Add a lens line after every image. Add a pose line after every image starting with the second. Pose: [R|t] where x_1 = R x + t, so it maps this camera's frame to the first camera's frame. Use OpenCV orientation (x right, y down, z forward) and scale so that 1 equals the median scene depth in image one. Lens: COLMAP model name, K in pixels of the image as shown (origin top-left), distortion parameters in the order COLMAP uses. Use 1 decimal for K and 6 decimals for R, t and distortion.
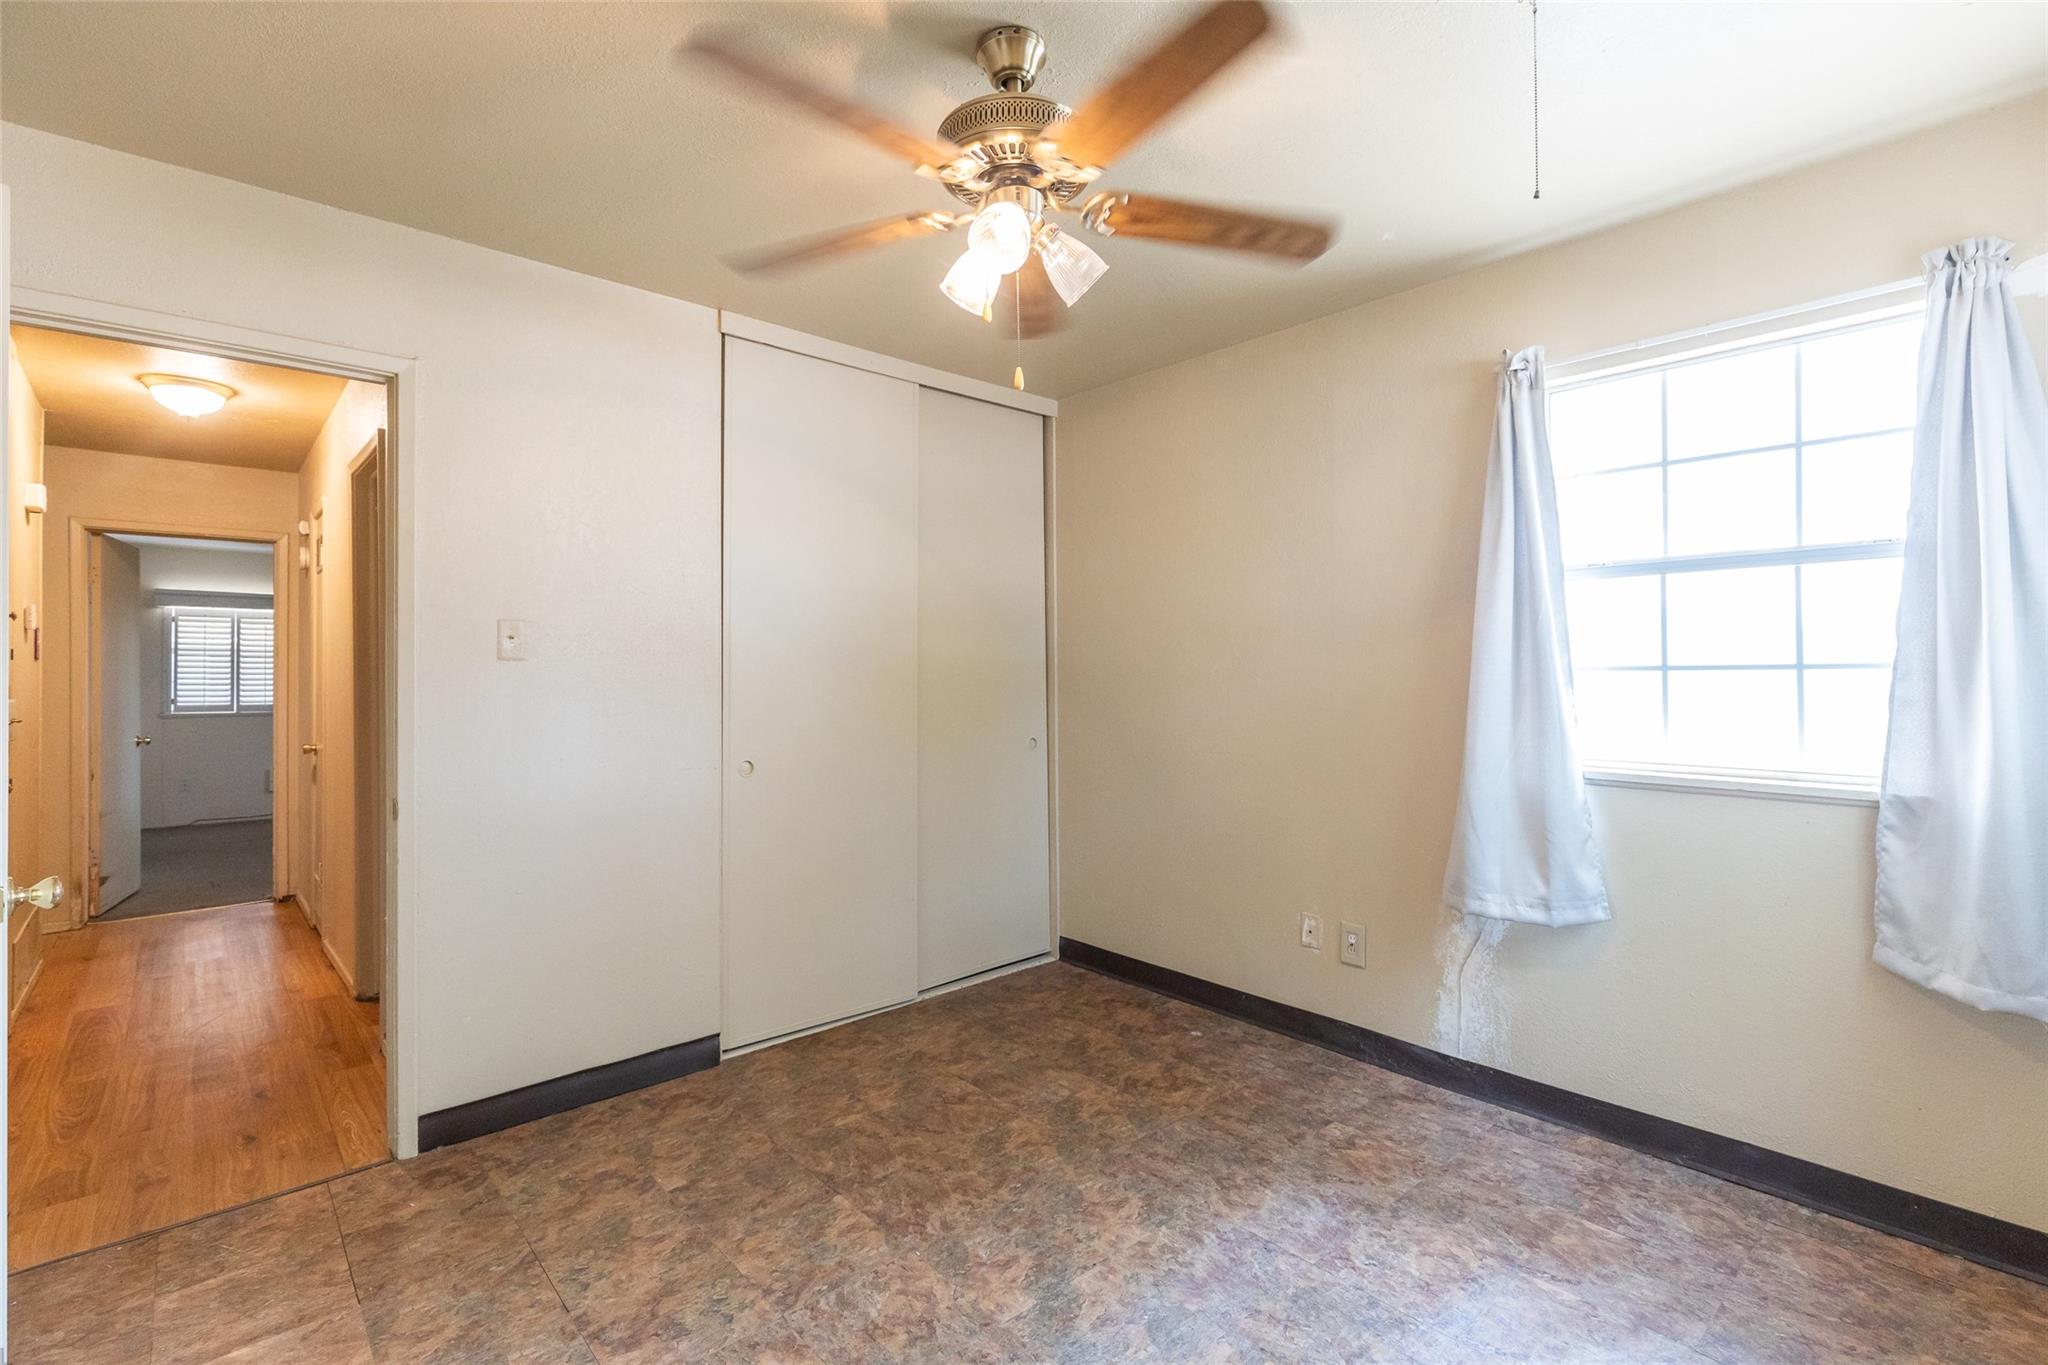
lens RADIAL K [[929.3, 0, 1022.5], [0, 929.3, 666.2], [0, 0, 1]] dist [0.002953, 0.000495]
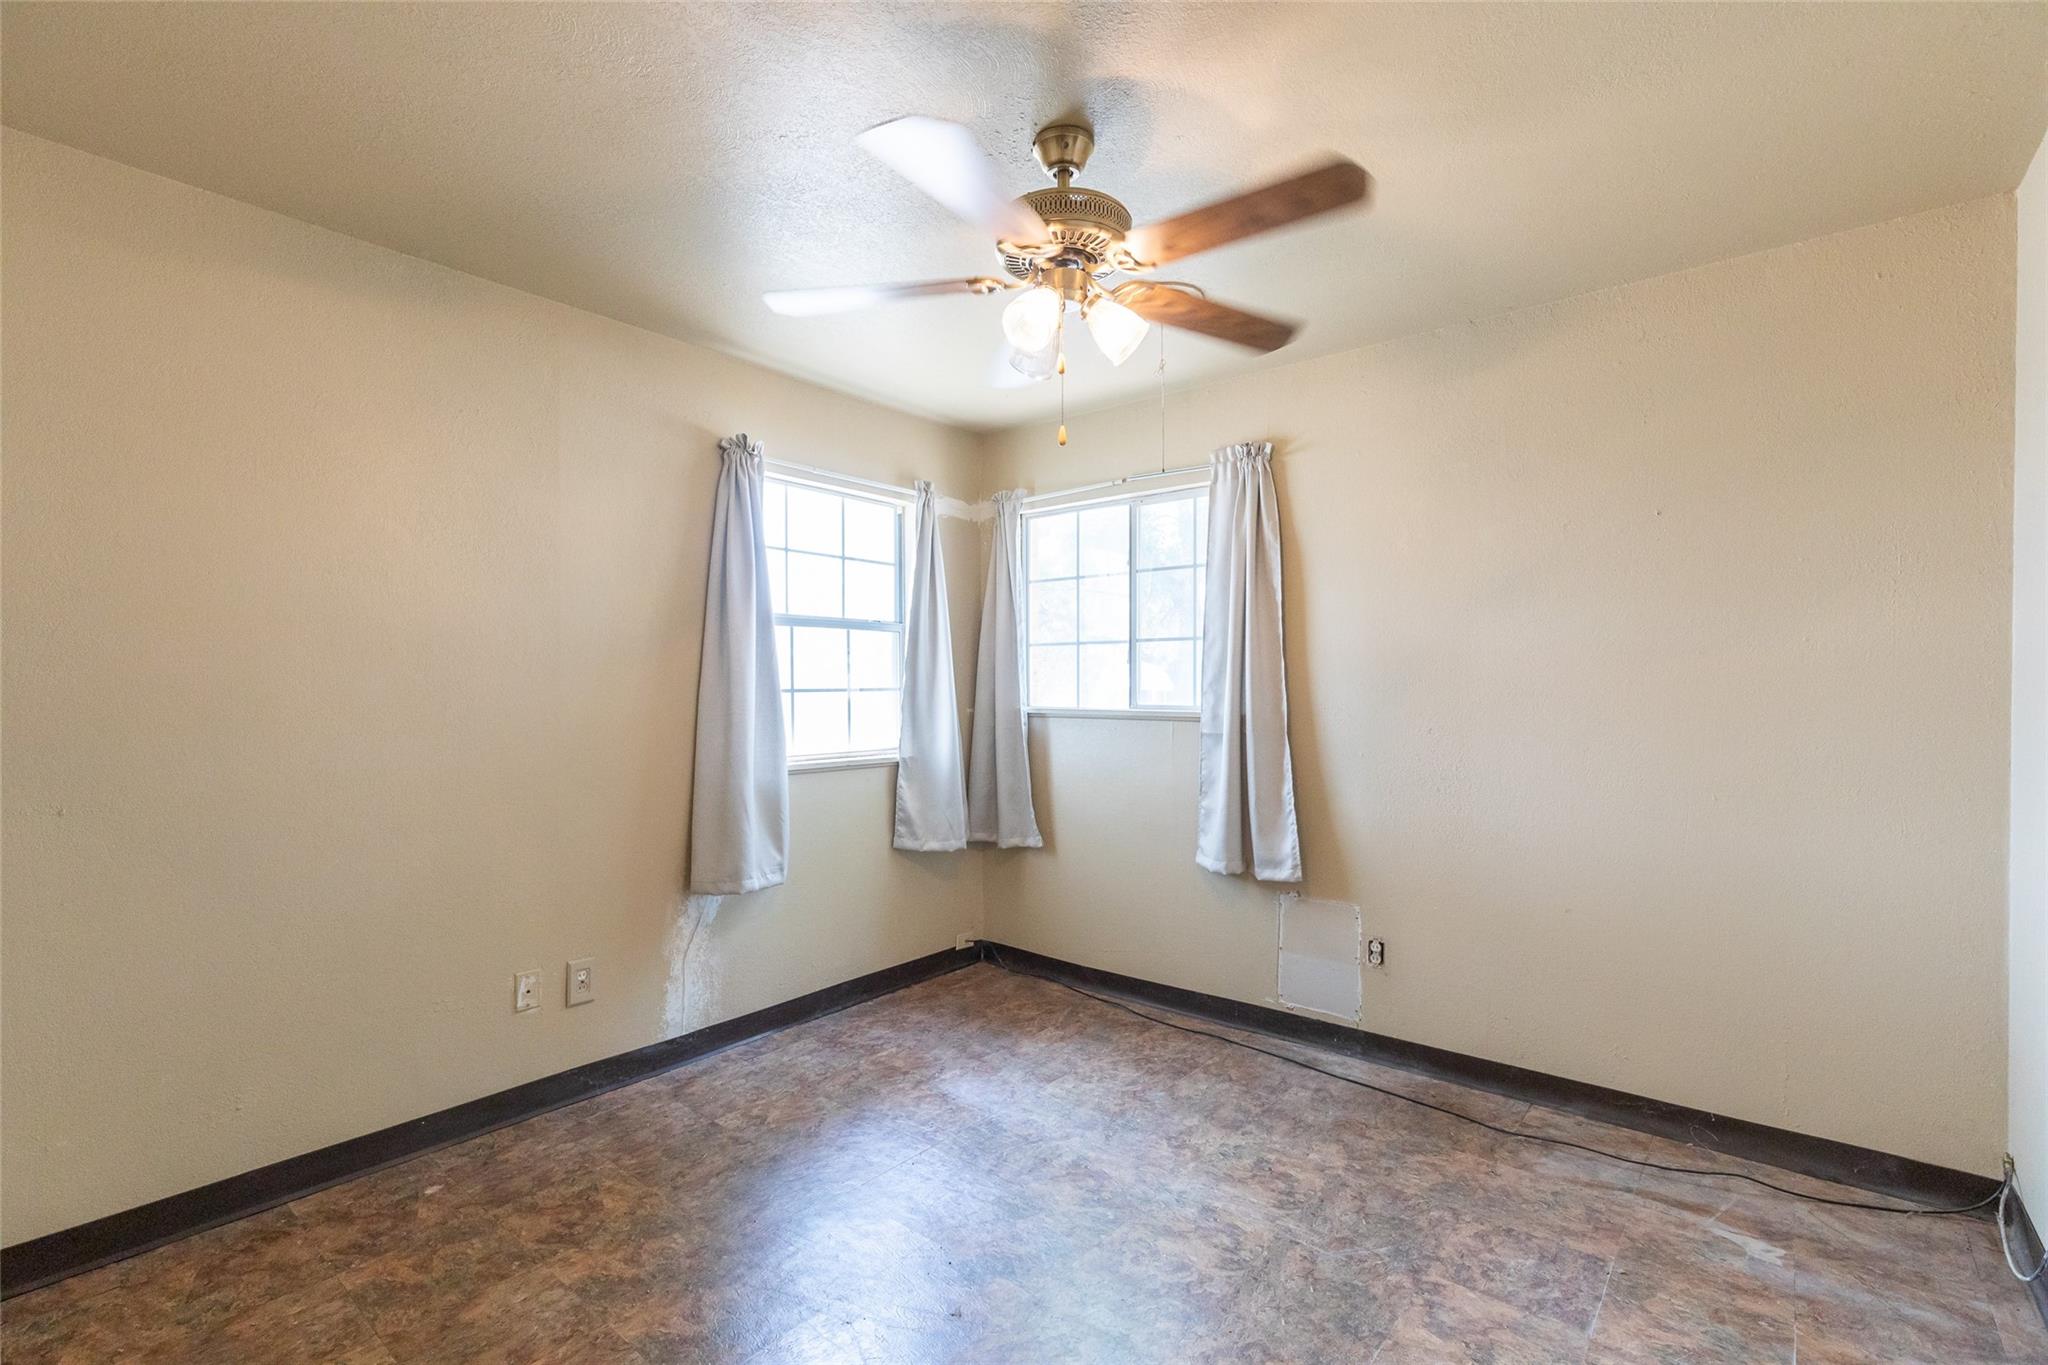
lens RADIAL K [[929.3, 0, 1021.3], [0, 929.3, 690.0], [0, 0, 1]] dist [0.002953, 0.000495]
pose [[-0.153289, -0.000031, 0.988181, -0.791107], [-0.003460, 0.999994, -0.000505, 0.000886], [-0.988175, -0.003497, -0.153288, 0.852740]]
